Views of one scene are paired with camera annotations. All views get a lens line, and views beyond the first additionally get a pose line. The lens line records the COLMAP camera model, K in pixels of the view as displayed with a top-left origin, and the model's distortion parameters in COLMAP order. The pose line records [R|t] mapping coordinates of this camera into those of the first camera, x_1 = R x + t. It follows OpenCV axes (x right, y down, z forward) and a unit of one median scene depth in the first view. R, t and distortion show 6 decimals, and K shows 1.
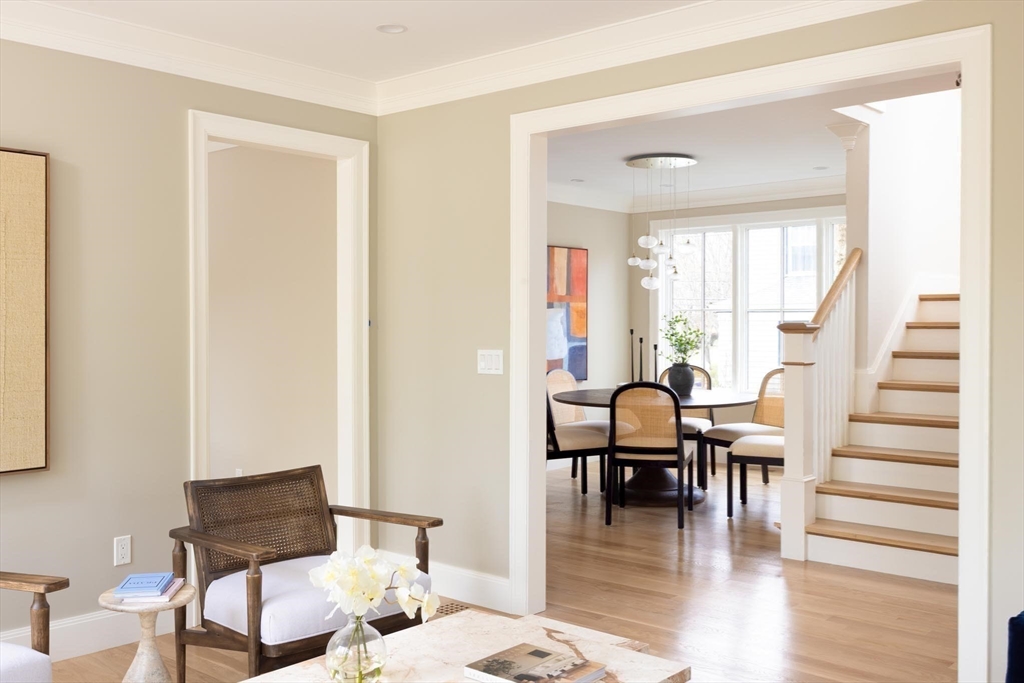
lens RADIAL K [[1015.1, 0, 513.3], [0, 1015.1, 337.4], [0, 0, 1]] dist [-0.010948, 0.000000]
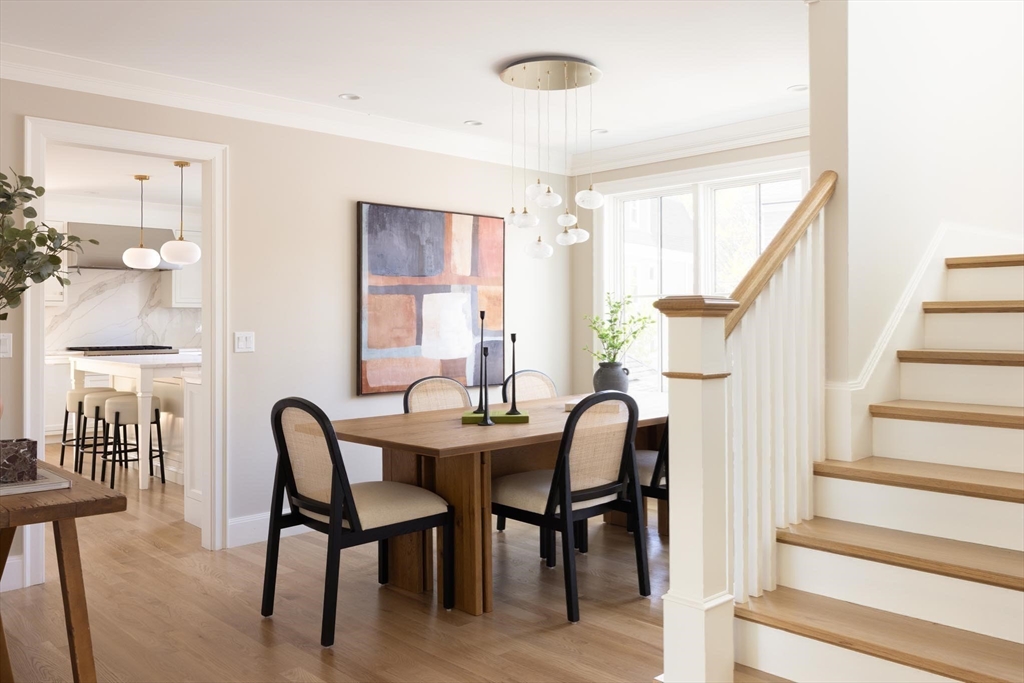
lens RADIAL K [[842.8, 0, 512.0], [0, 842.8, 318.2], [0, 0, 1]] dist [0.018046, 0.002840]
pose [[0.994640, -0.002880, -0.103356, 0.208258], [0.000942, 0.999823, -0.018789, 0.004188], [0.103392, 0.018591, 0.994467, 0.501980]]
